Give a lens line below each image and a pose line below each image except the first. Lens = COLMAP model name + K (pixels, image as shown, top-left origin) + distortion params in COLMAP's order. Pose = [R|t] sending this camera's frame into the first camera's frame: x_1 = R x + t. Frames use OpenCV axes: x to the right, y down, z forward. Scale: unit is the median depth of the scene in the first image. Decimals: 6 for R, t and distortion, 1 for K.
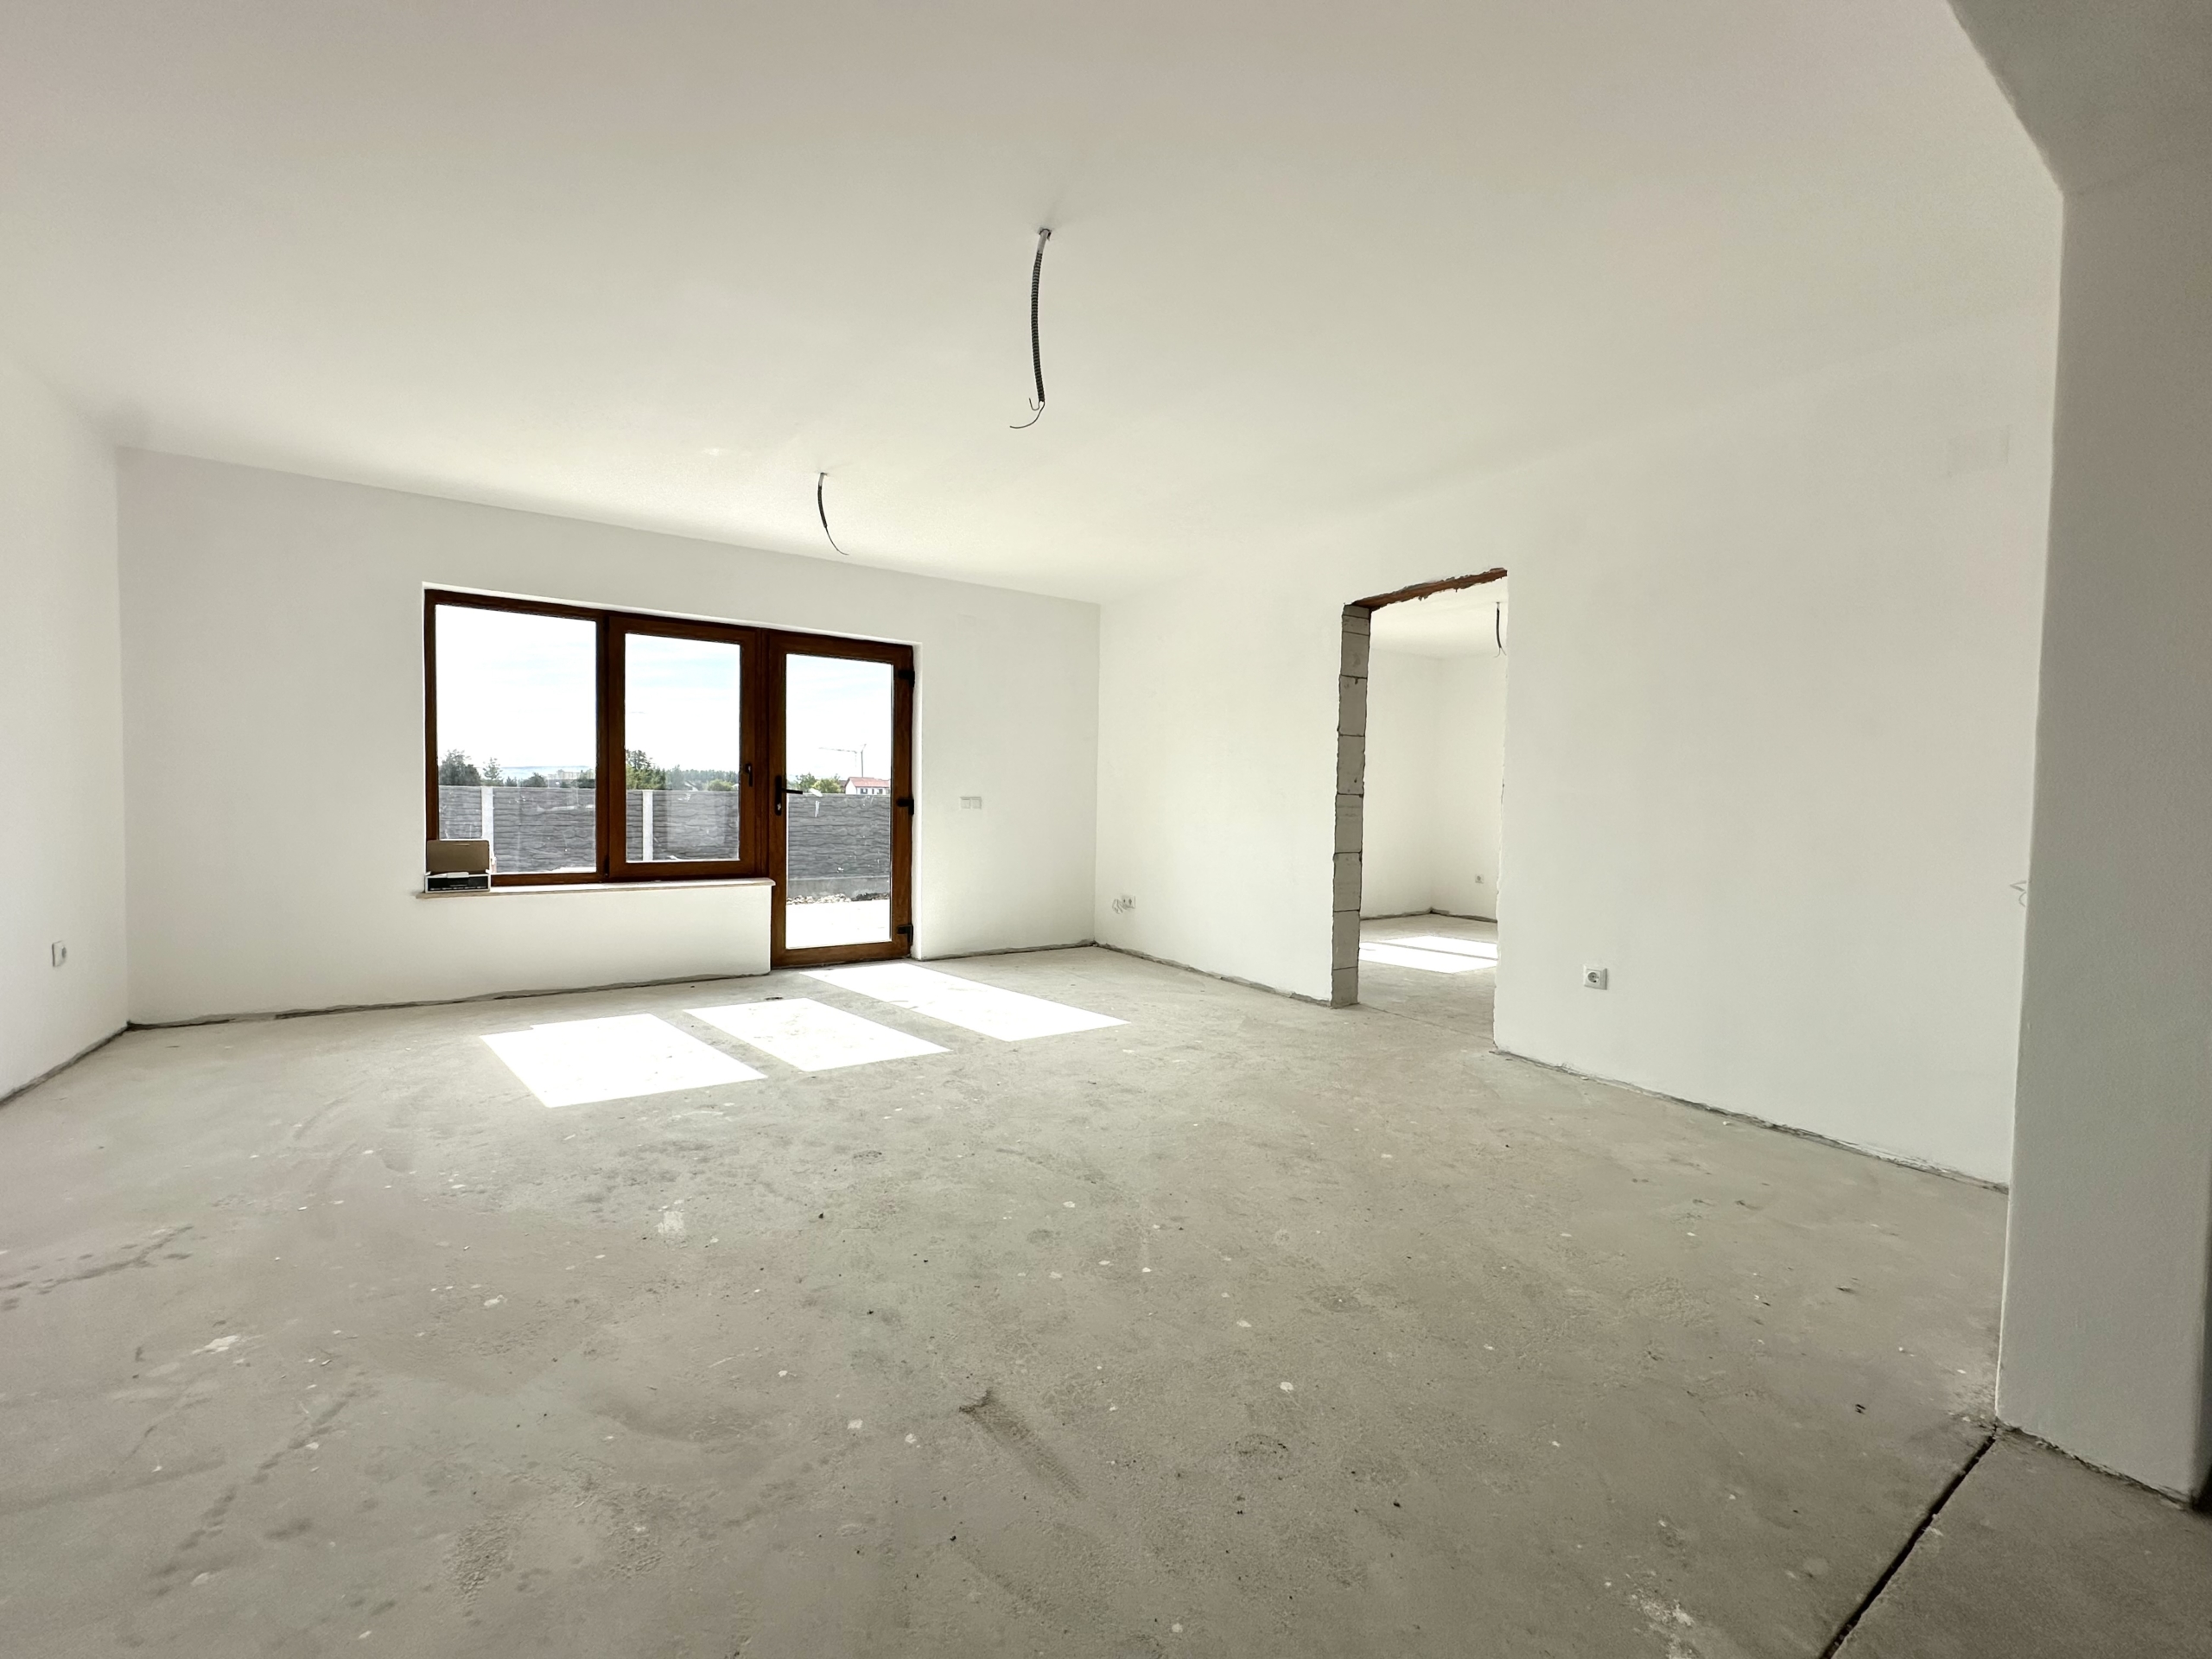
lens RADIAL K [[878.1, 0, 1107.1], [0, 878.1, 822.8], [0, 0, 1]] dist [0.000430, 0.000121]
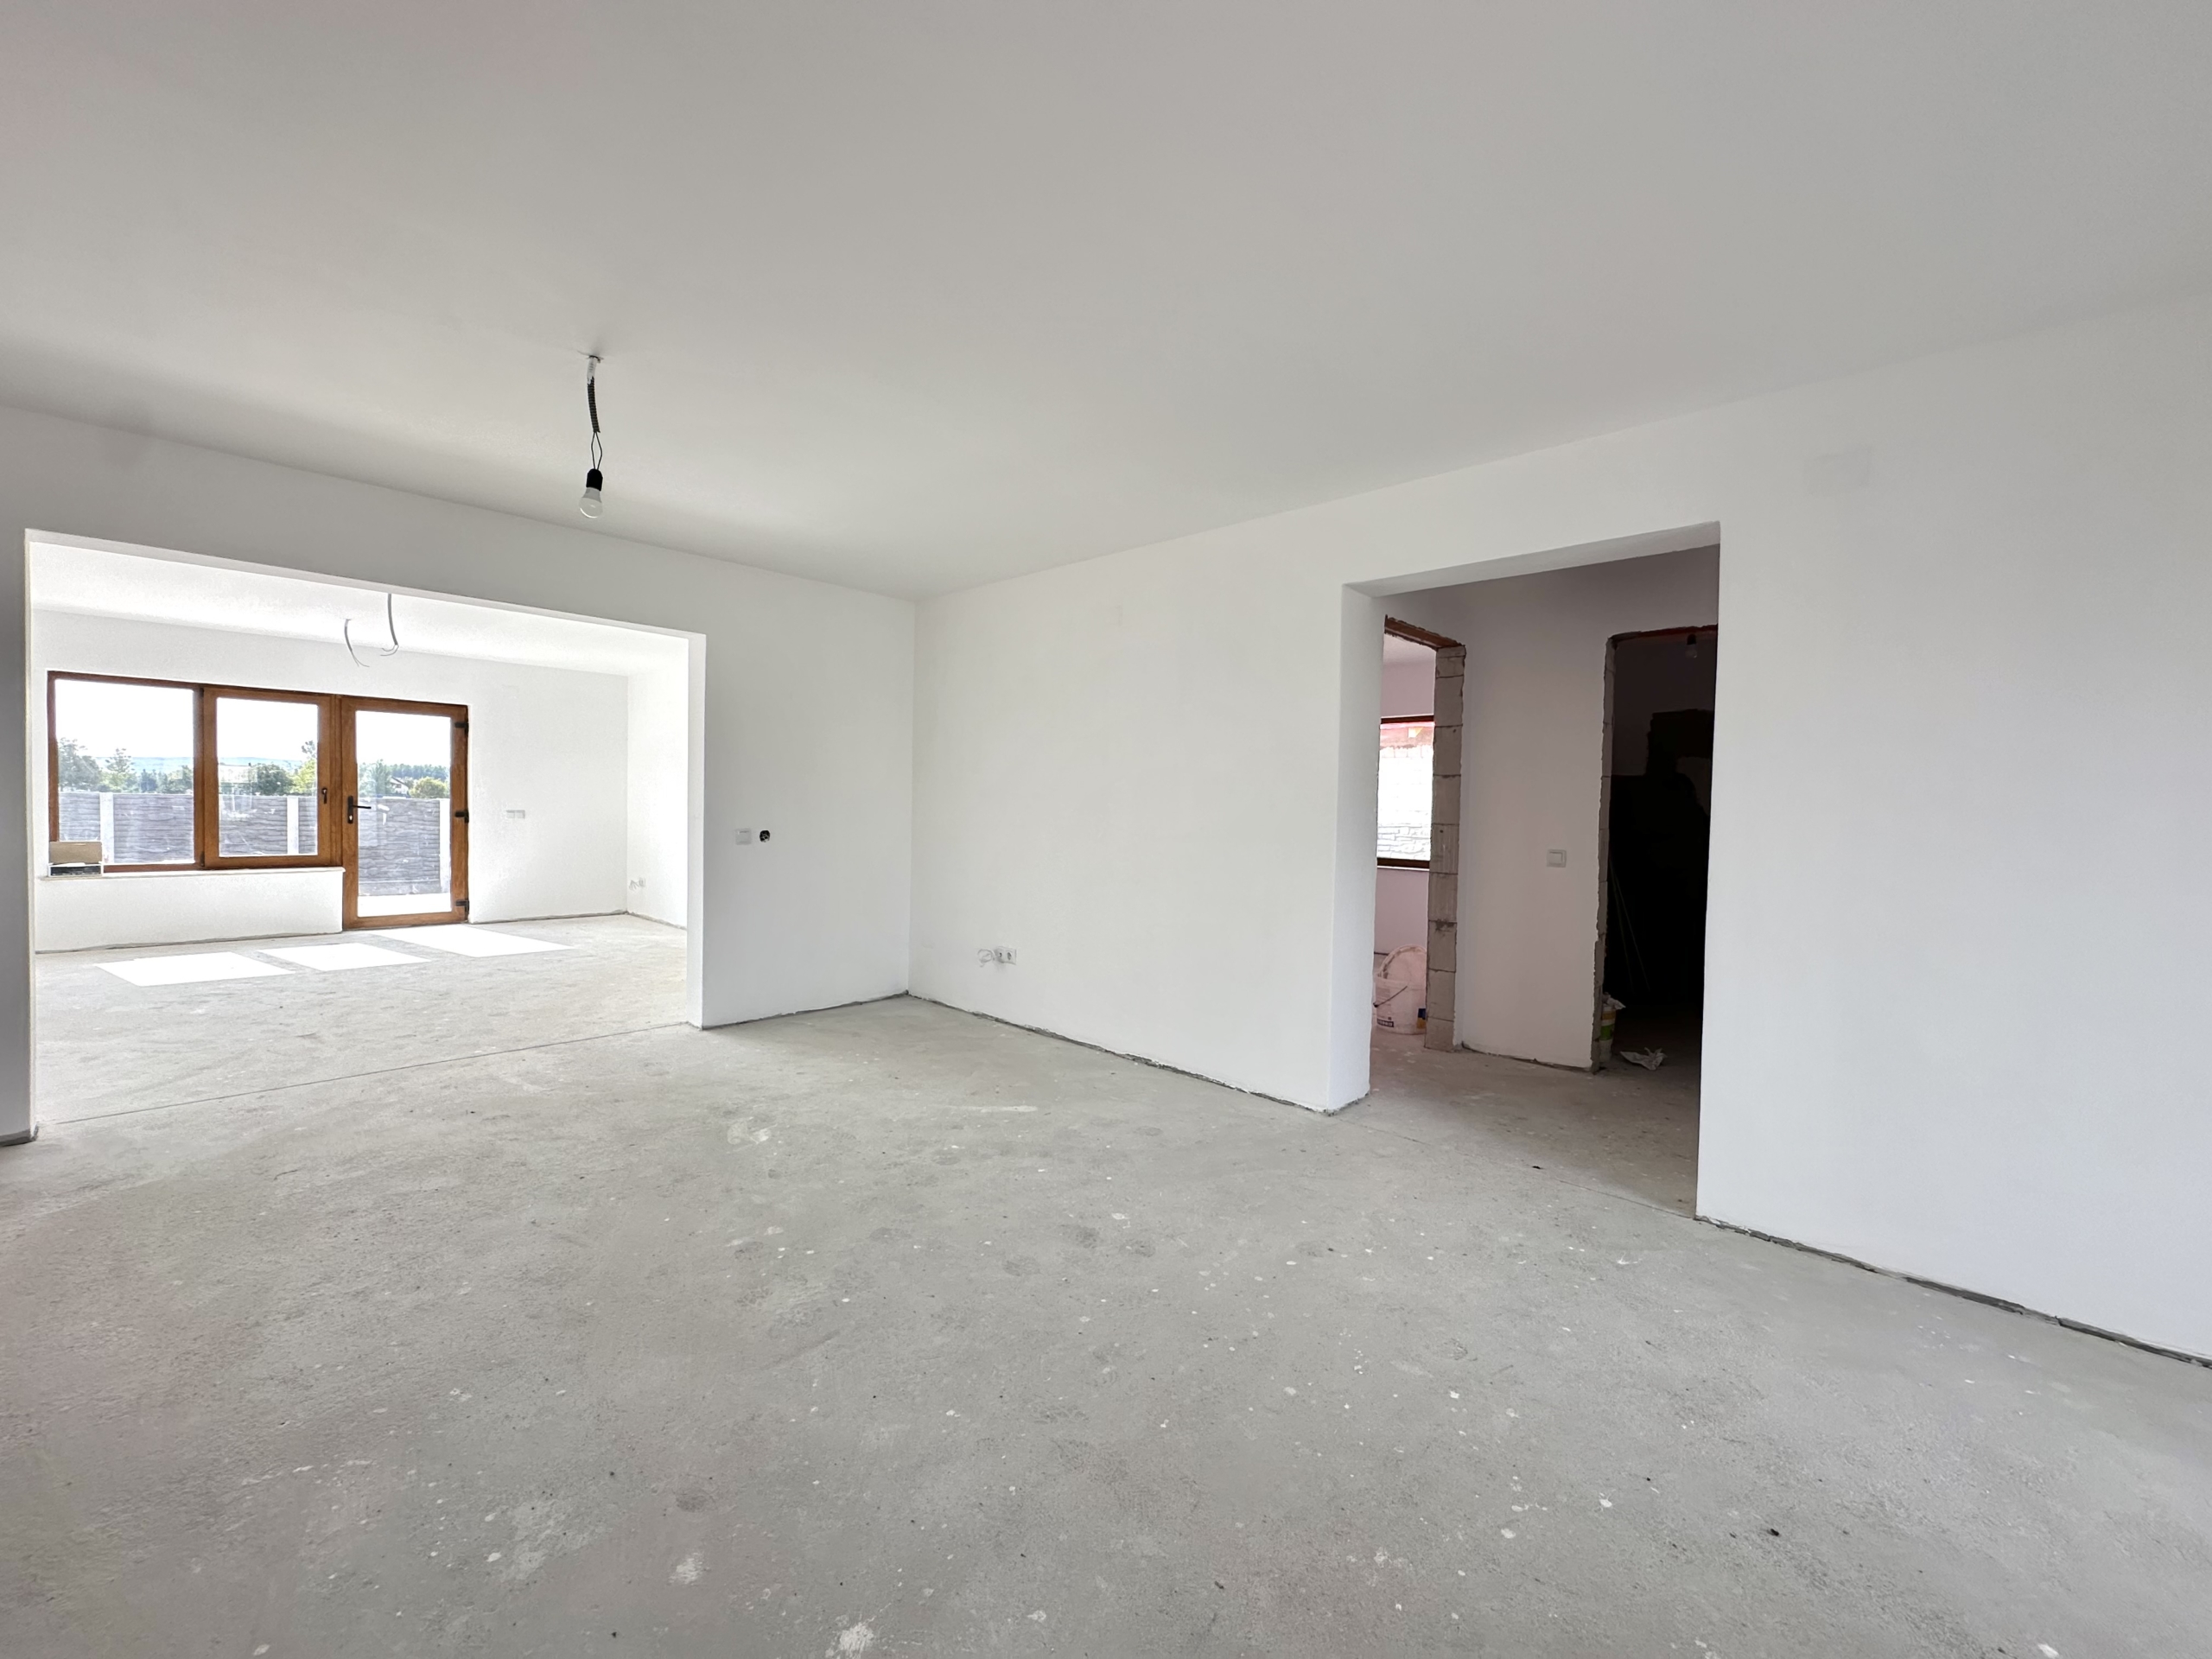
lens RADIAL K [[878.1, 0, 1097.6], [0, 878.1, 833.1], [0, 0, 1]] dist [0.000430, 0.000121]
pose [[0.974201, -0.001221, 0.225678, 0.499728], [-0.000657, 0.999966, 0.008247, -0.005359], [-0.225681, -0.008182, 0.974167, -0.687804]]
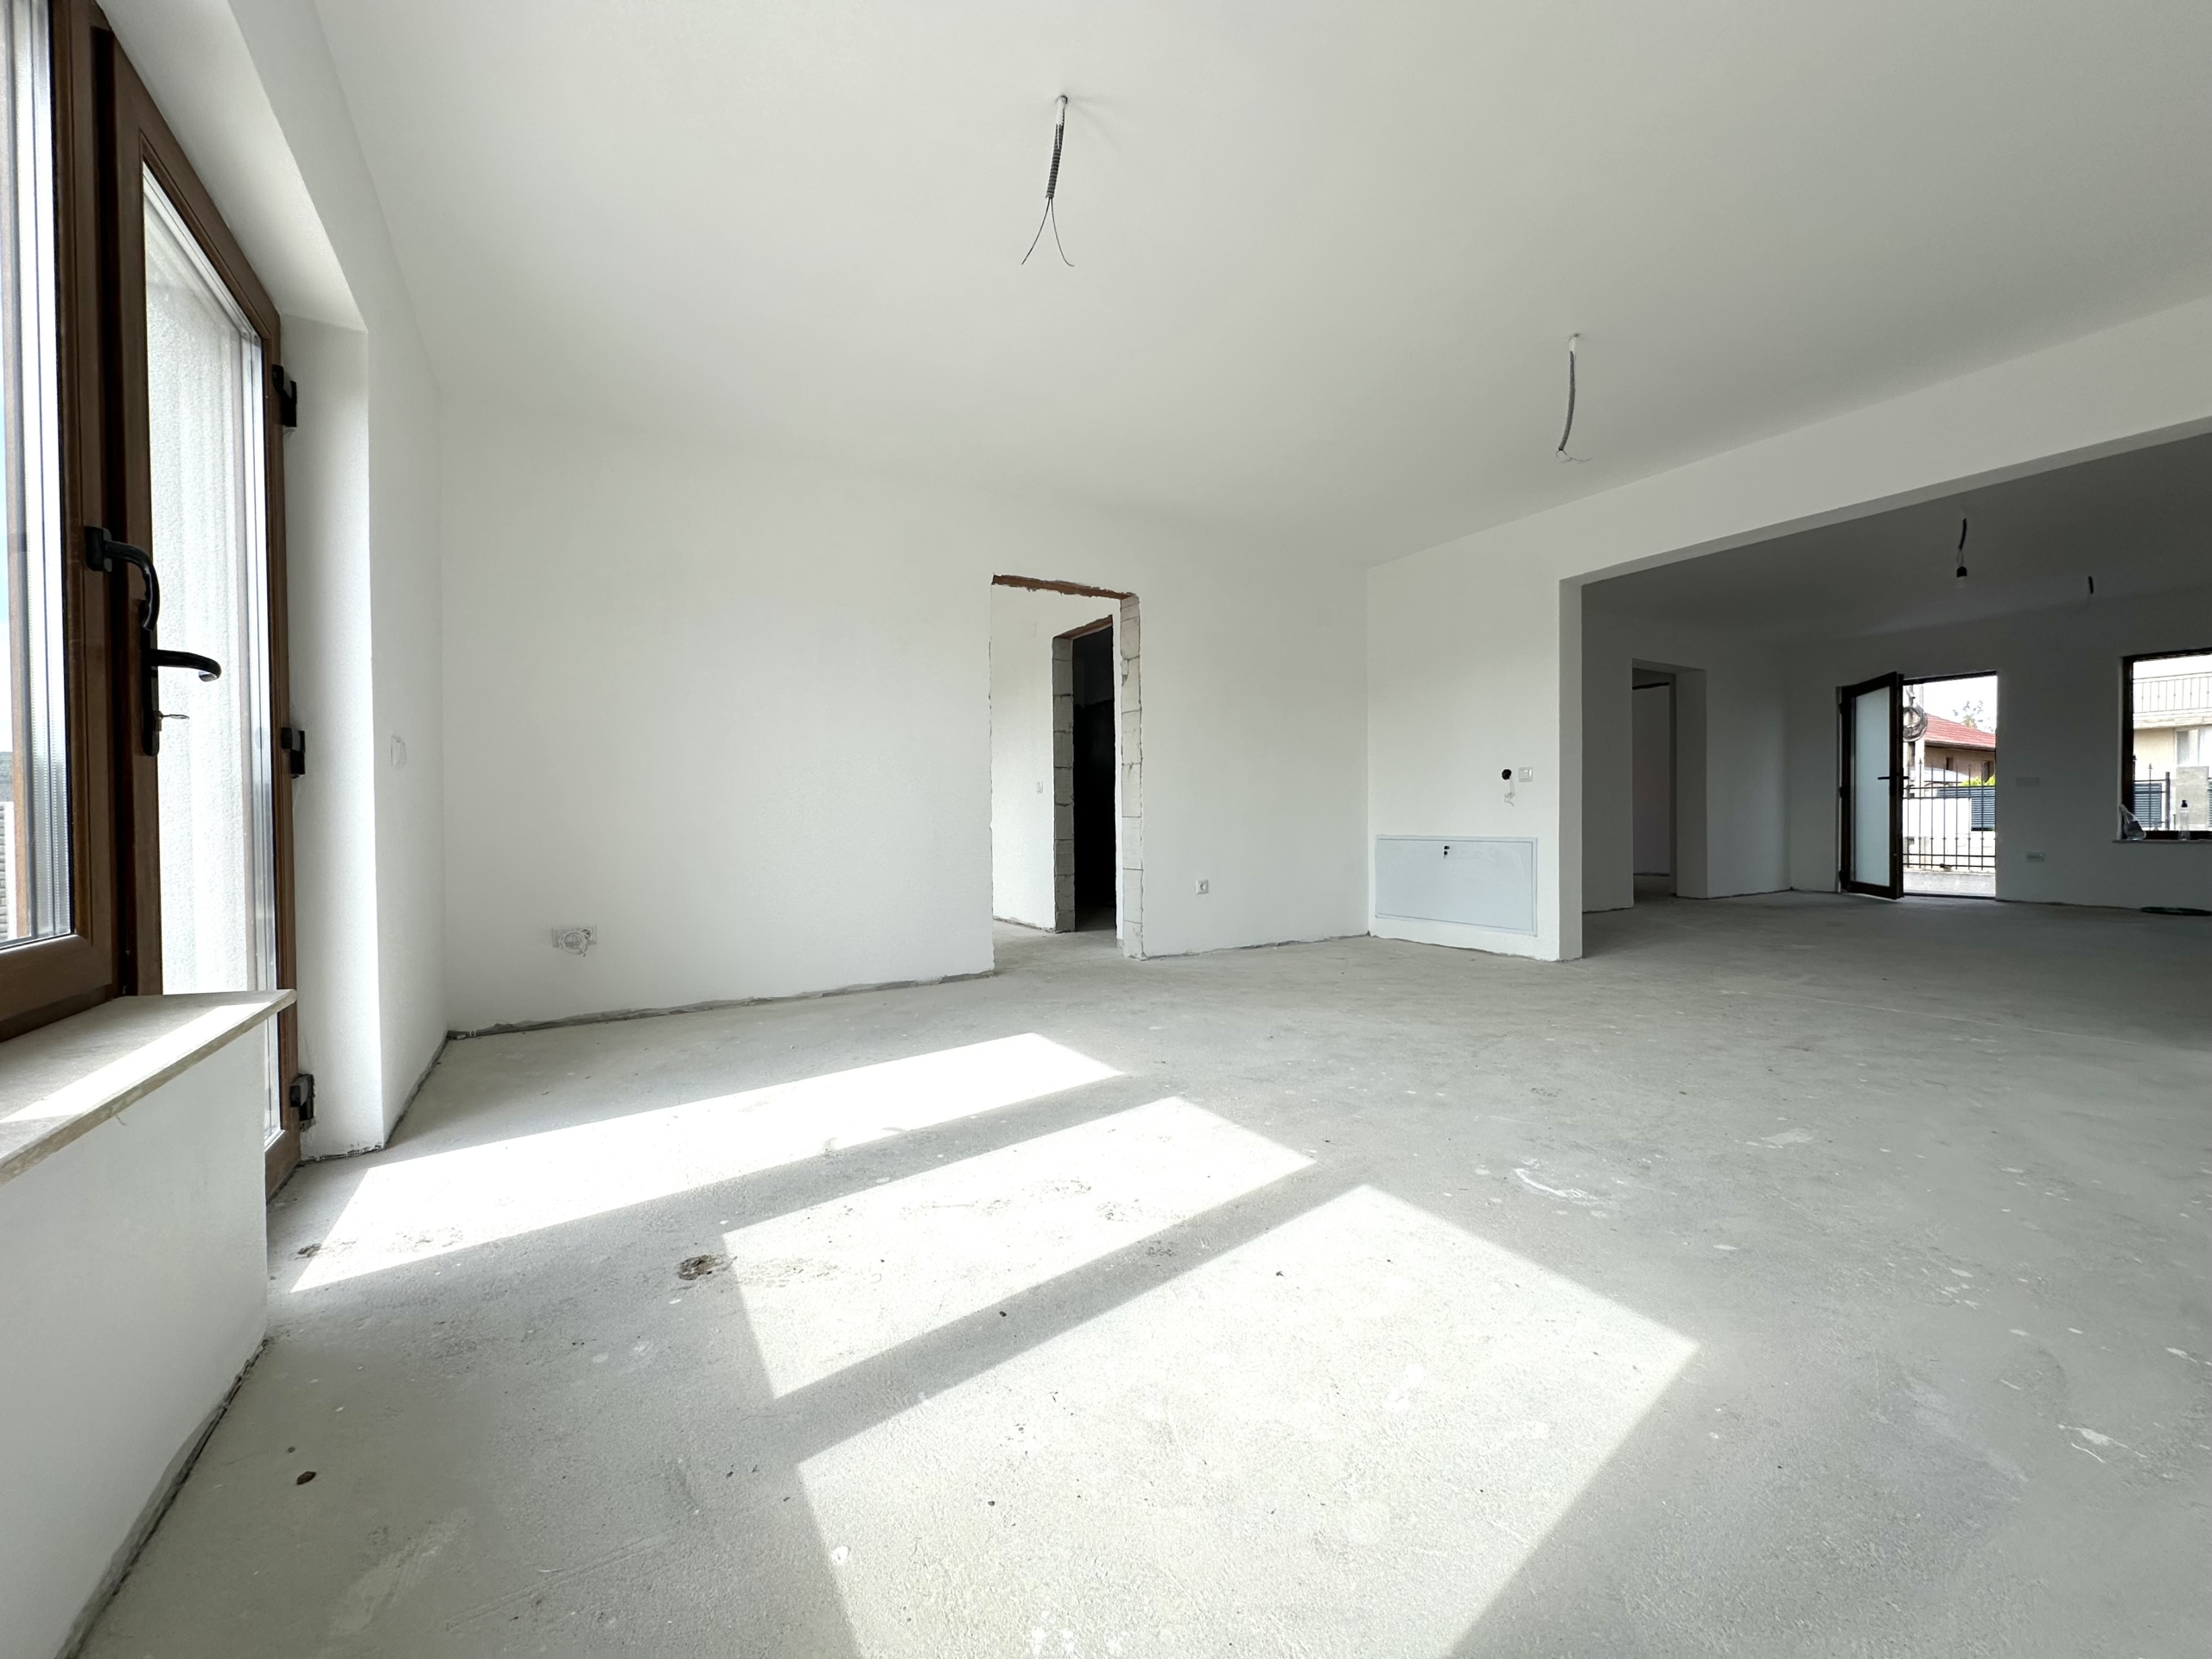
lens RADIAL K [[878.1, 0, 1100.4], [0, 878.1, 828.6], [0, 0, 1]] dist [0.000430, 0.000121]
pose [[0.040900, -0.025591, 0.998835, -0.628829], [0.037783, 0.998997, 0.024048, 0.020877], [-0.998449, 0.036756, 0.041826, 0.717809]]
